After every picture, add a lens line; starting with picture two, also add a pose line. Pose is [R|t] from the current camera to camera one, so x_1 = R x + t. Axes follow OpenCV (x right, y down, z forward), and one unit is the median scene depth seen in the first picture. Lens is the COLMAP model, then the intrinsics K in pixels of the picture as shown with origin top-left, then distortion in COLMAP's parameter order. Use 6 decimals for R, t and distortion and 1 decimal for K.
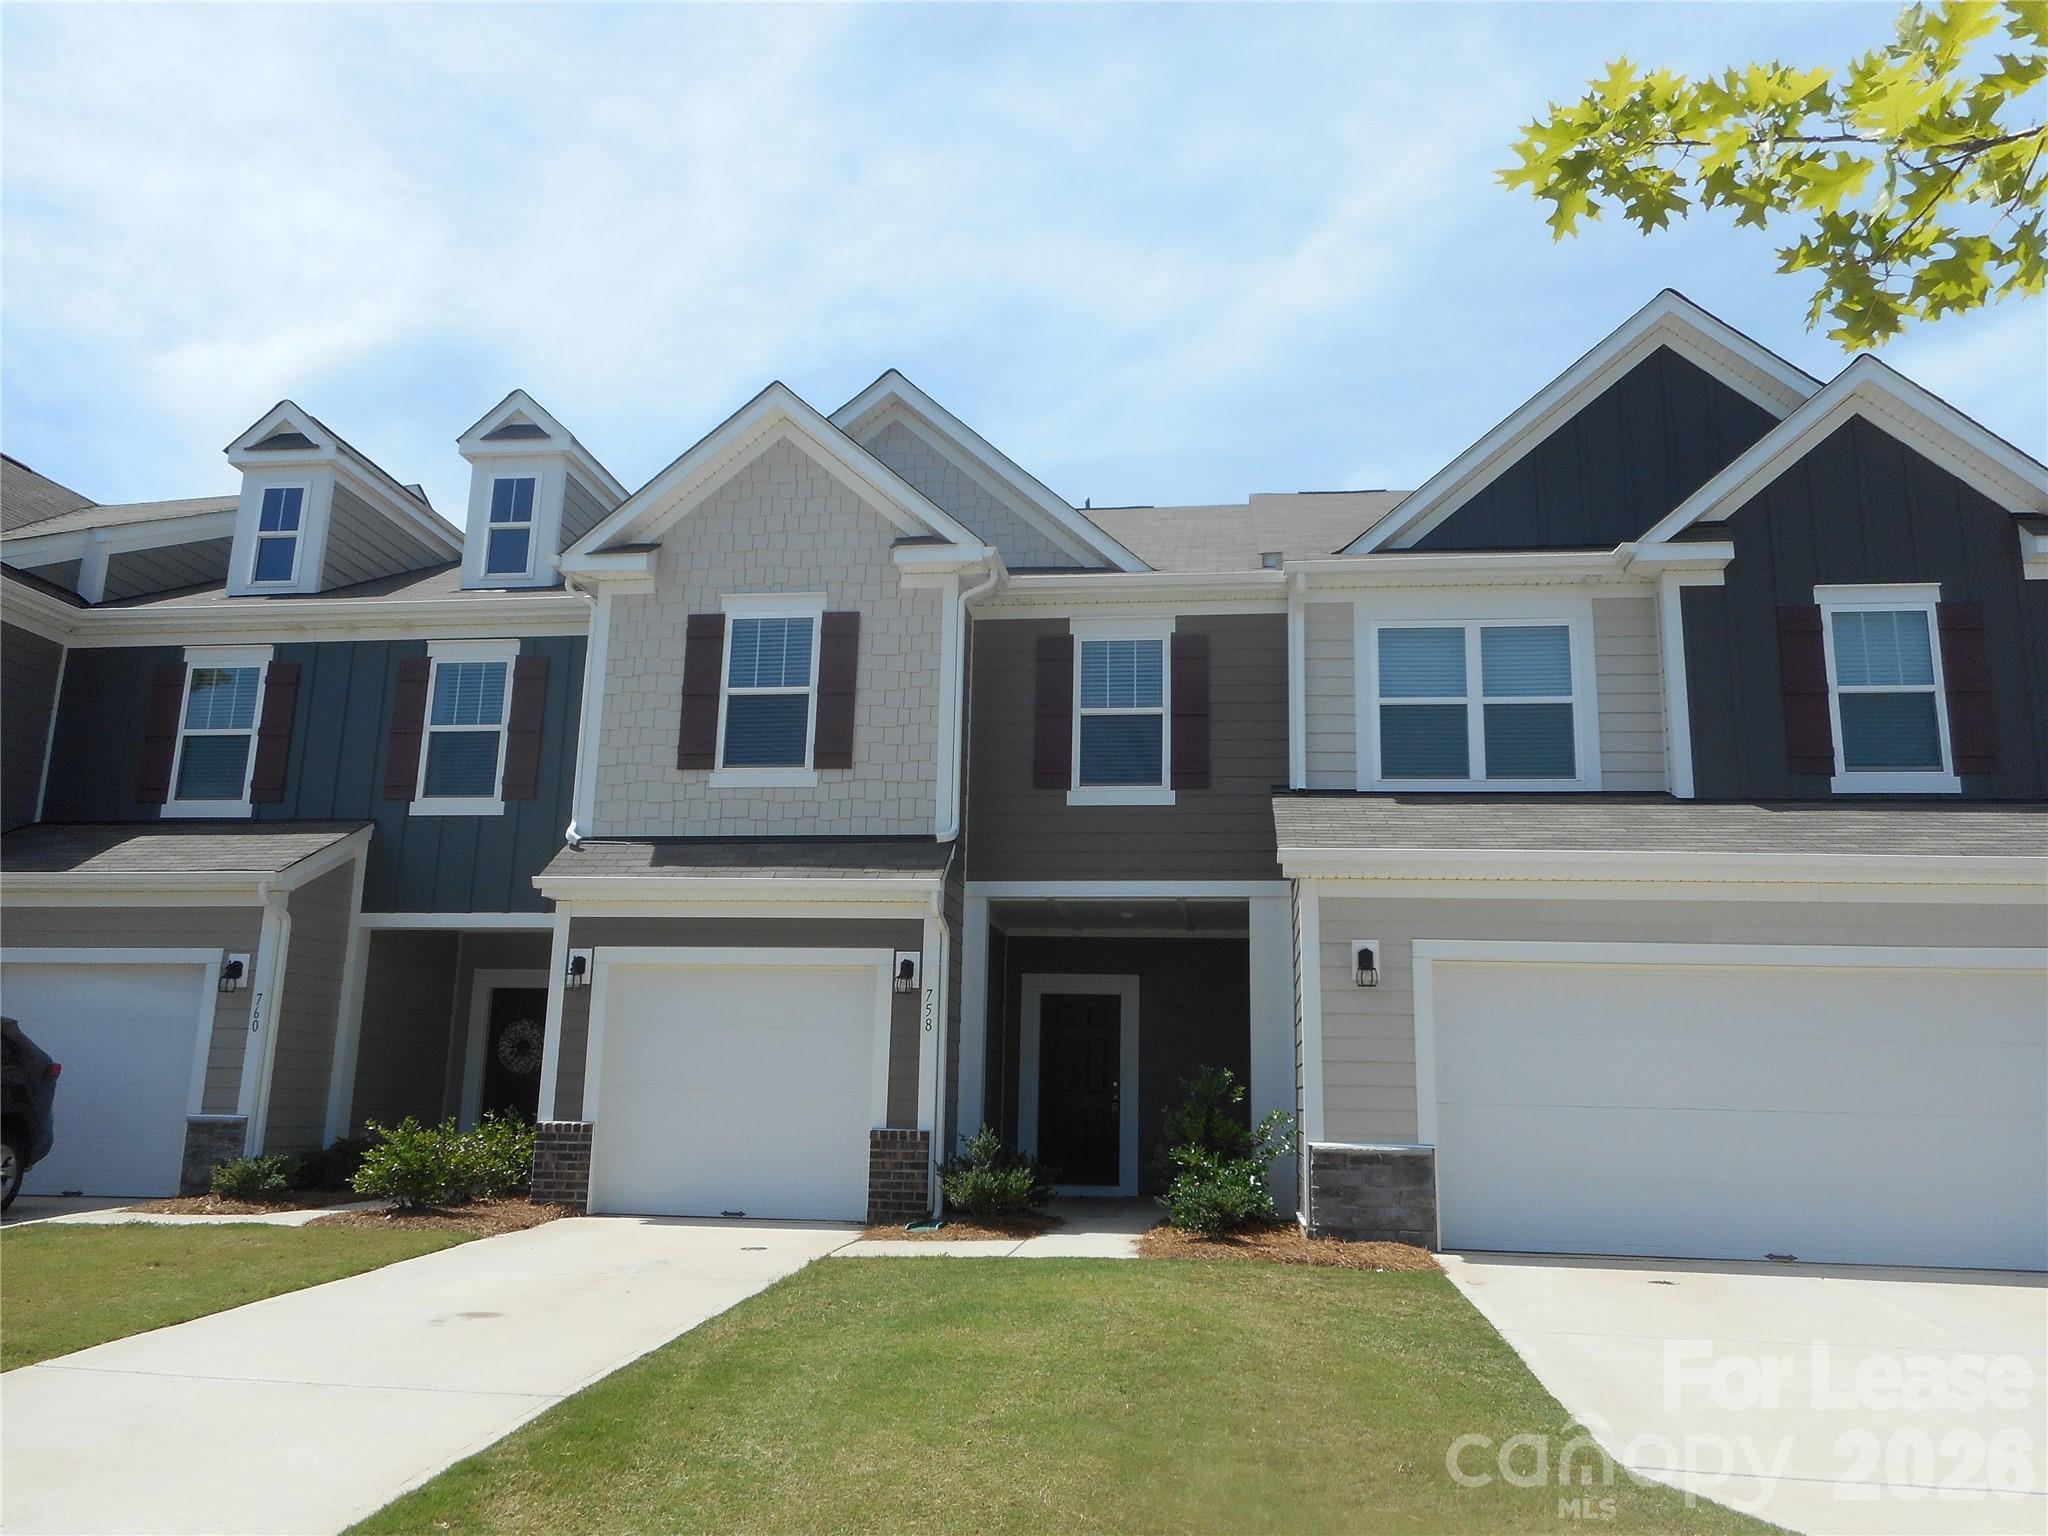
lens RADIAL K [[1538.2, 0, 1024.0], [0, 1538.2, 768.0], [0, 0, 1]] dist [-0.002049, 0.000813]
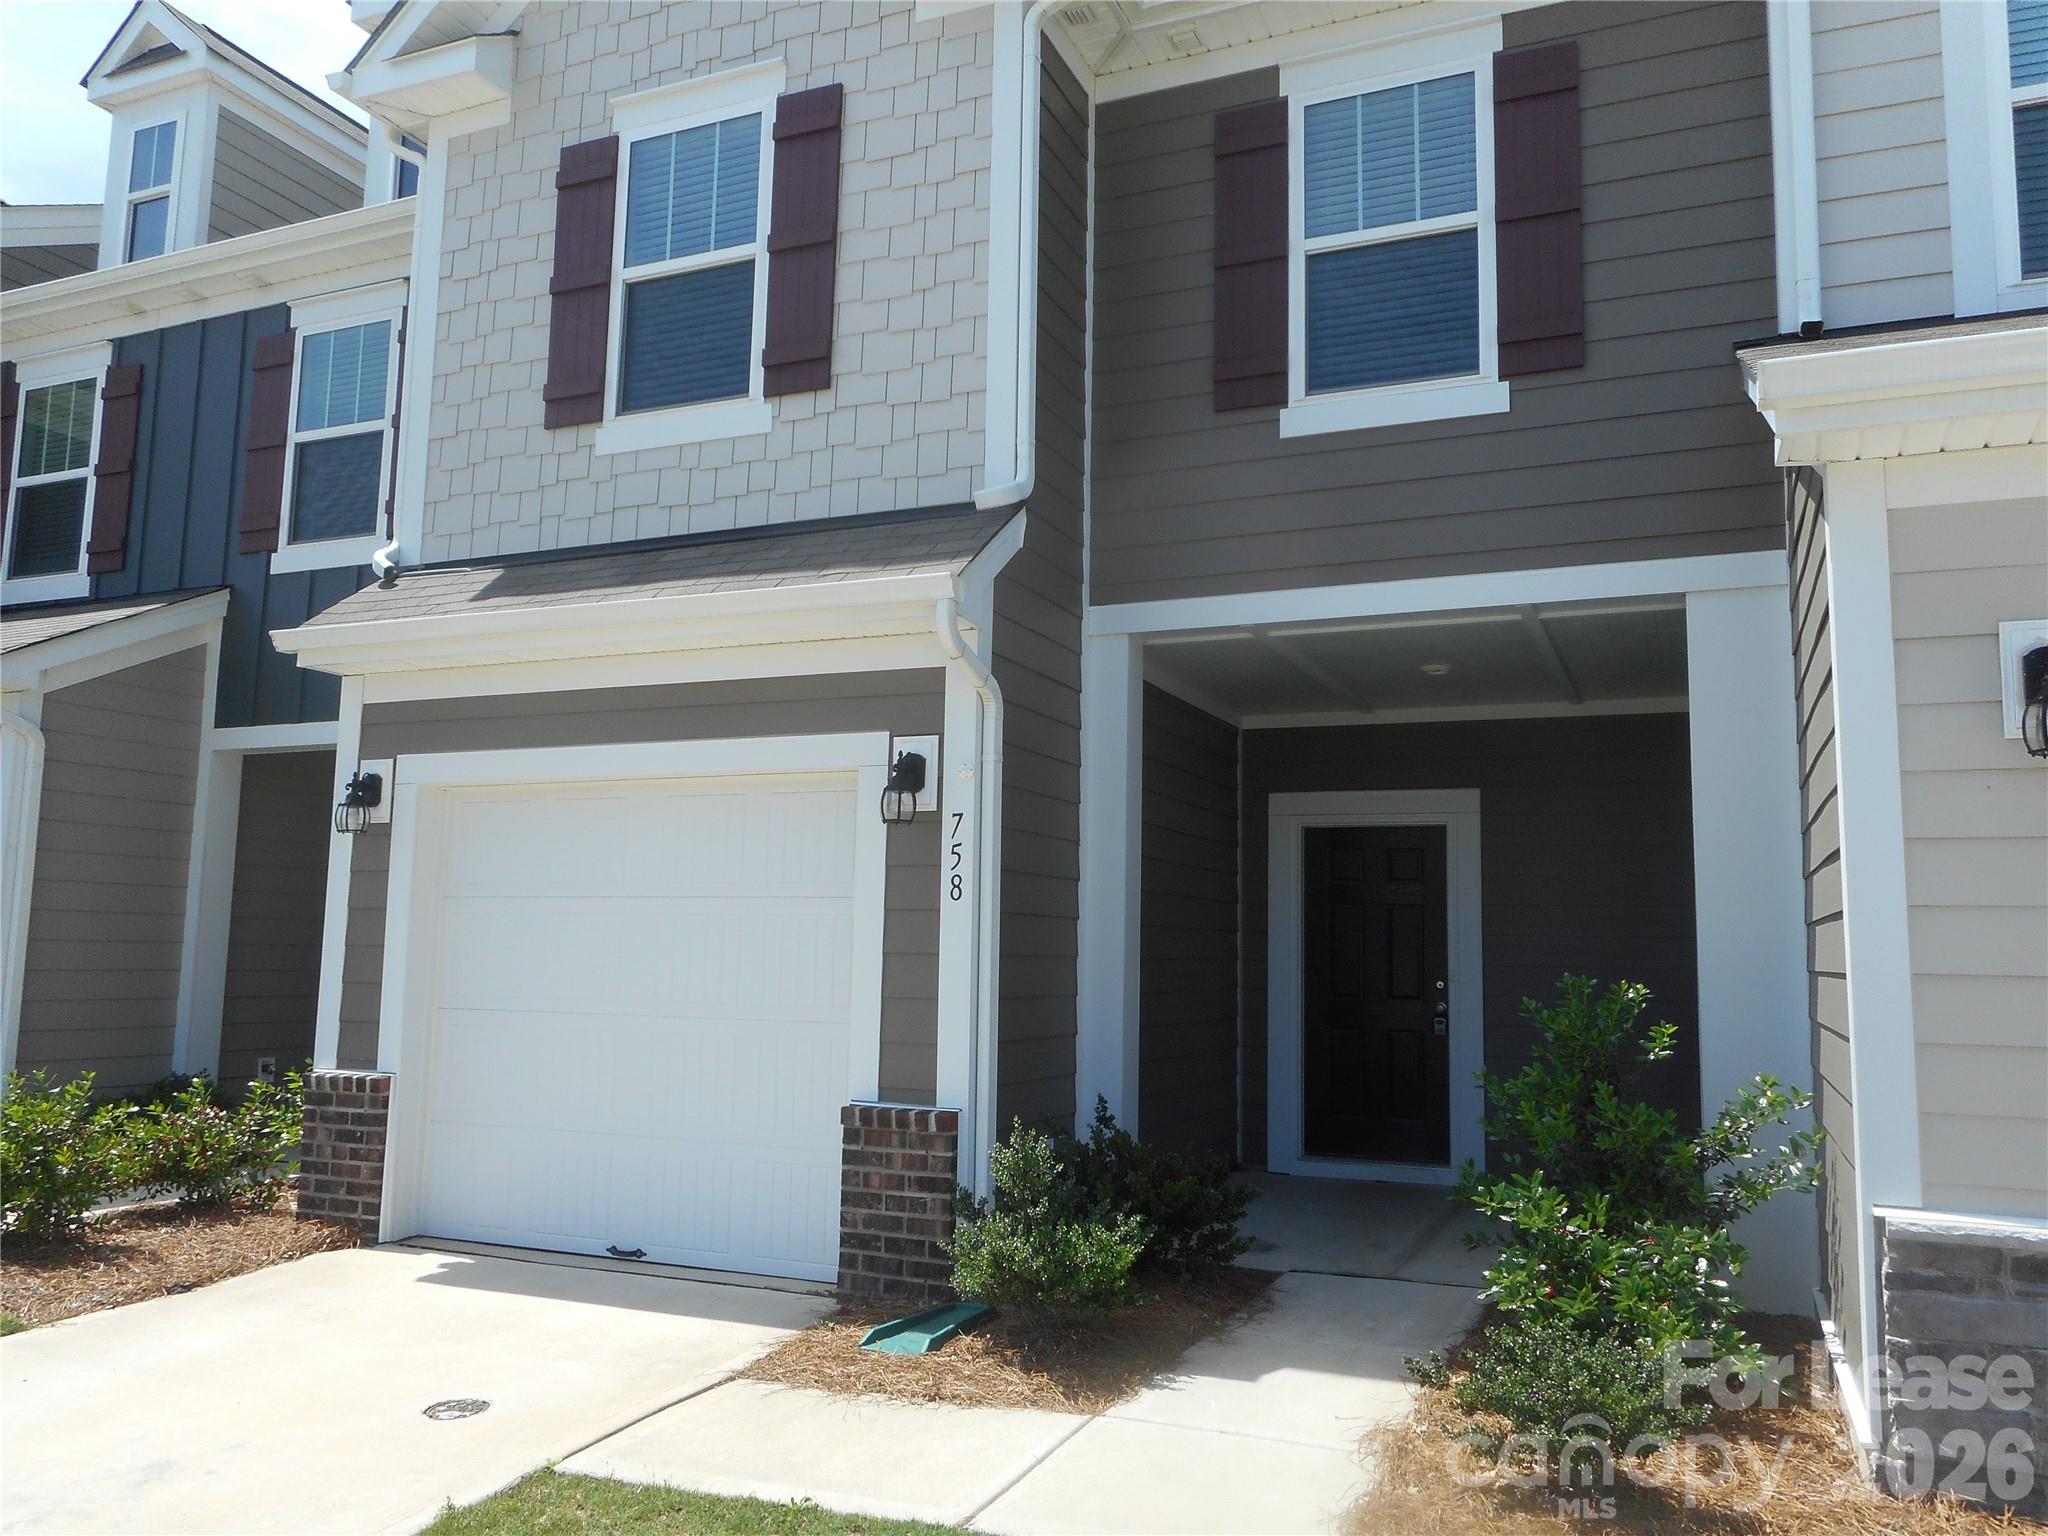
lens RADIAL K [[1538.2, 0, 1024.0], [0, 1538.2, 768.0], [0, 0, 1]] dist [-0.002049, 0.000813]
pose [[0.961925, -0.037101, -0.270783, 0.080964], [0.061950, 0.994555, 0.083801, 0.085499], [0.266199, -0.097385, 0.958986, 0.514833]]
